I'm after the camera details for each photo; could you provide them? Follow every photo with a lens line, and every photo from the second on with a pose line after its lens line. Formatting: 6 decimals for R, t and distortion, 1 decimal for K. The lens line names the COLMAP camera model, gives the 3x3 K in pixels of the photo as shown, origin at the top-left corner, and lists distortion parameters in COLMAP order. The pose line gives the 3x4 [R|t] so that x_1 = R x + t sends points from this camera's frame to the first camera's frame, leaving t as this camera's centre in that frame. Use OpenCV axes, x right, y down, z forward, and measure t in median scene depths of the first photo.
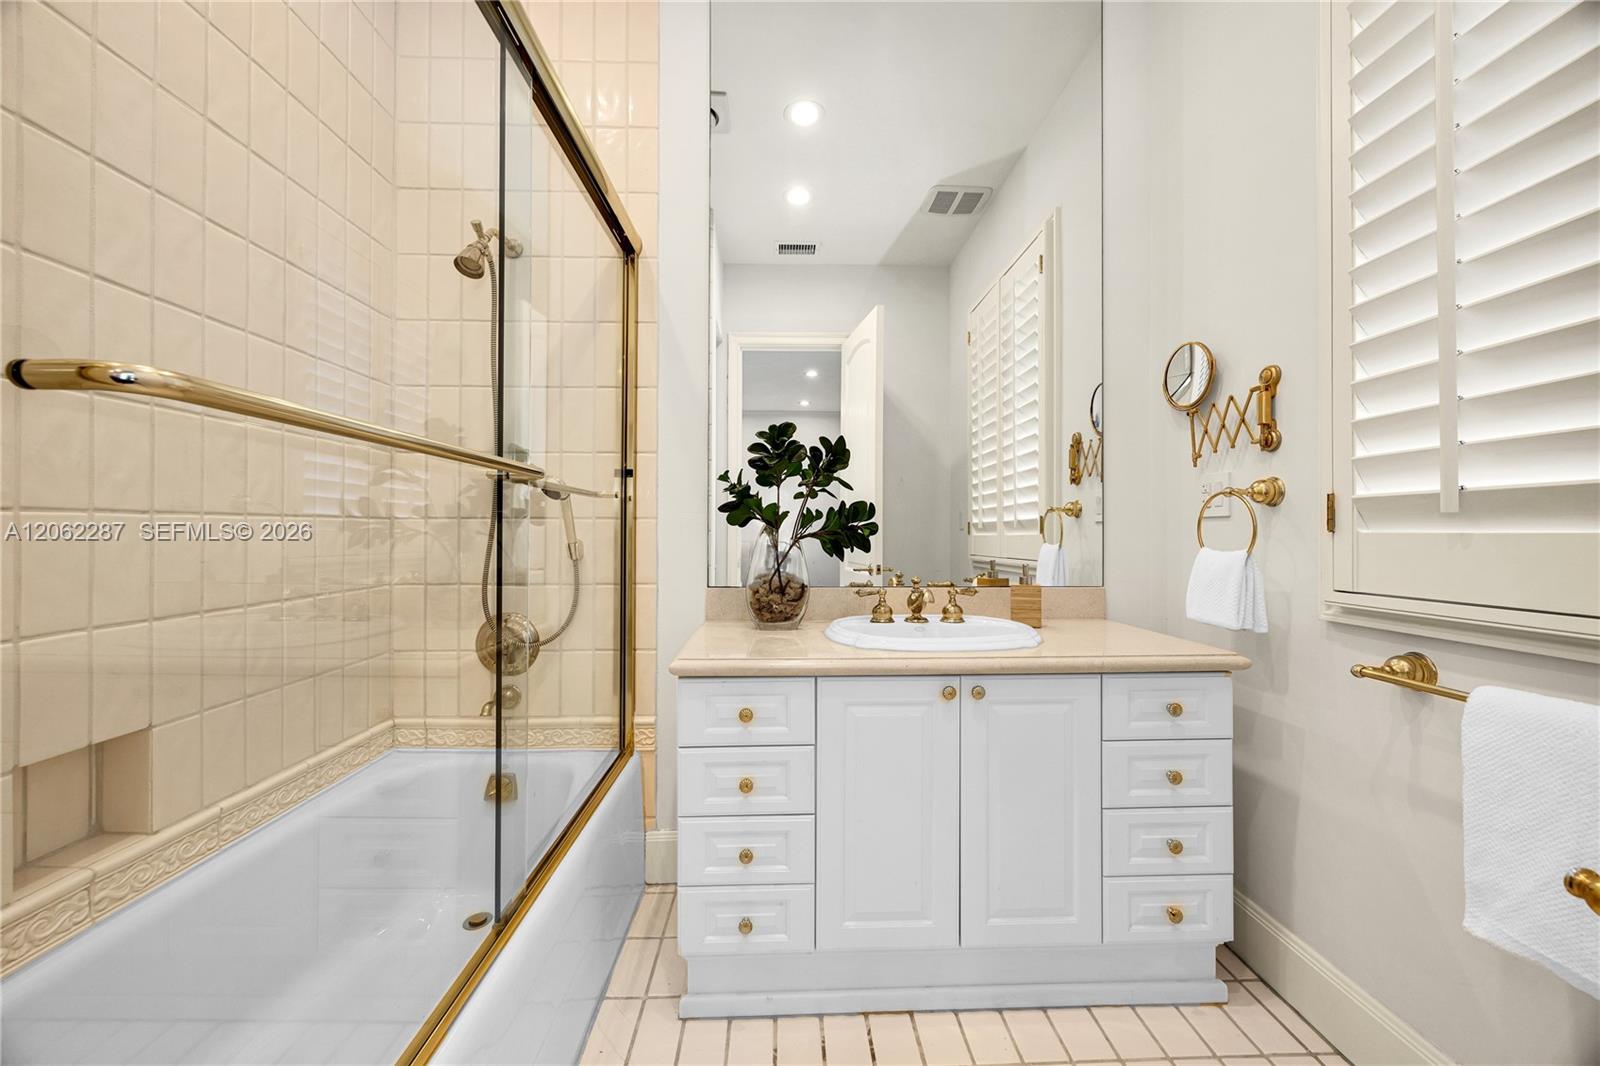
lens RADIAL K [[606.2, 0, 801.5], [0, 606.2, 525.9], [0, 0, 1]] dist [0.000212, -0.000017]
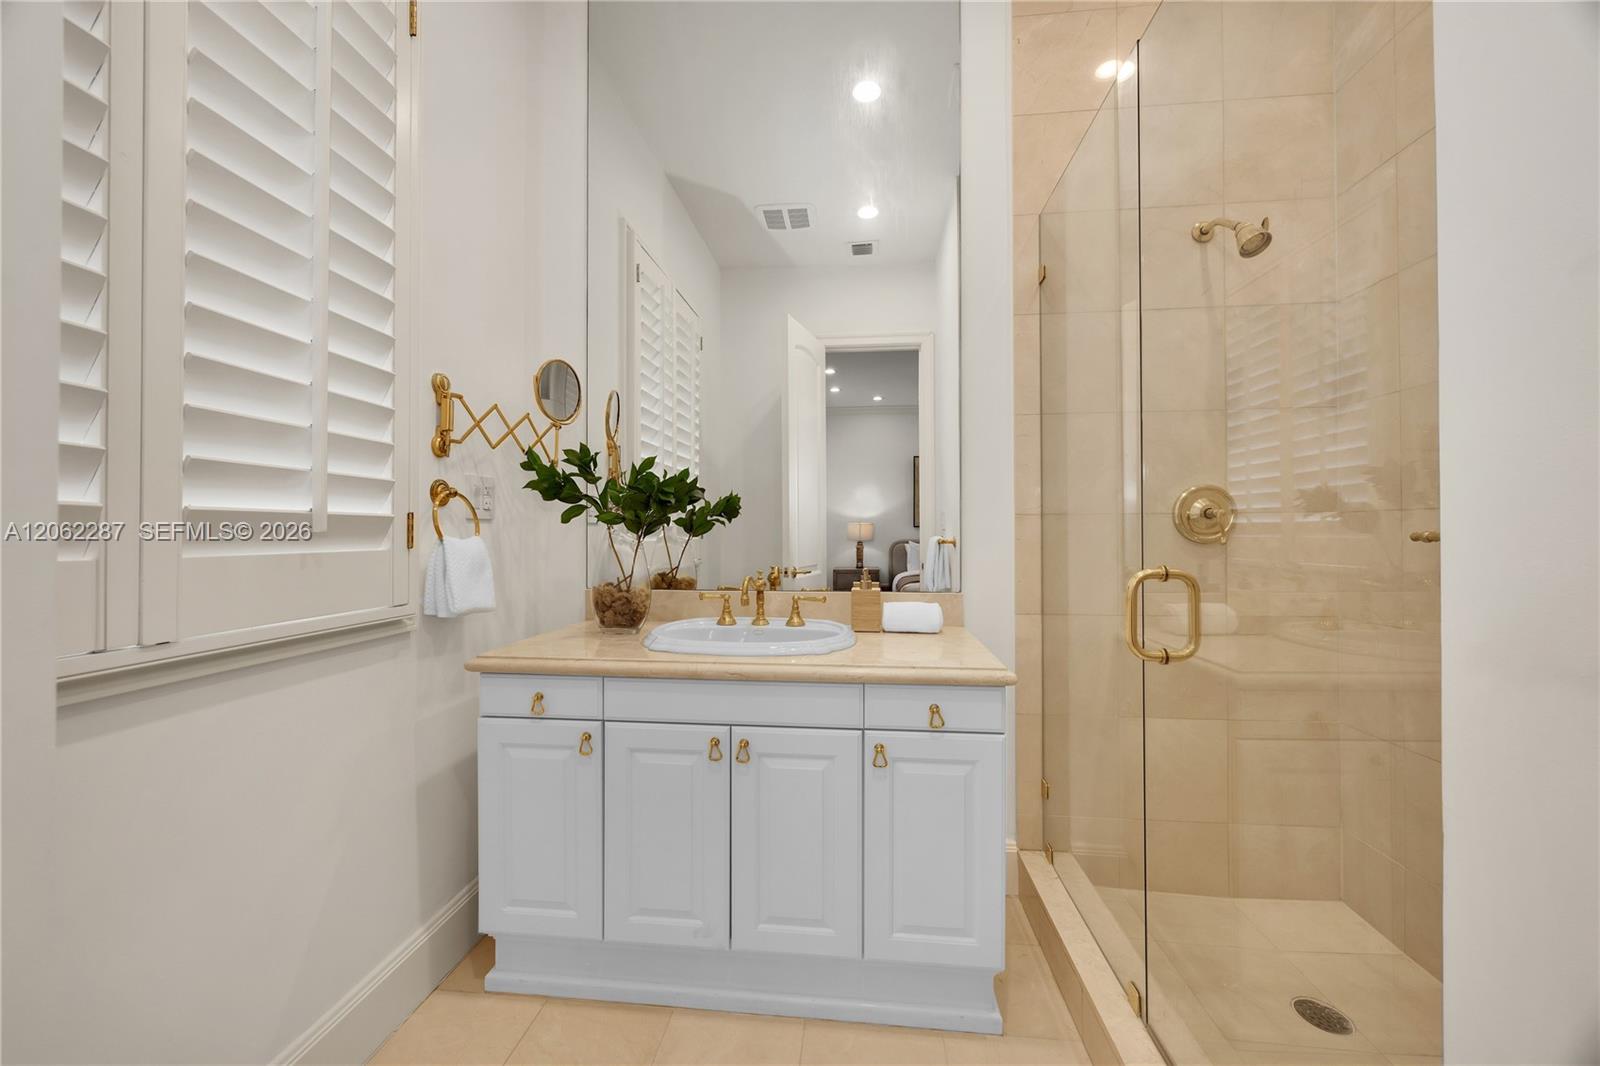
lens RADIAL K [[610.8, 0, 800.0], [0, 610.8, 533.0], [0, 0, 1]] dist [-0.000501, 0.000011]
pose [[0.992220, 0.005406, -0.124376, 0.384638], [-0.004765, 0.999974, 0.005448, -0.005267], [0.124402, -0.004813, 0.992220, 0.004778]]
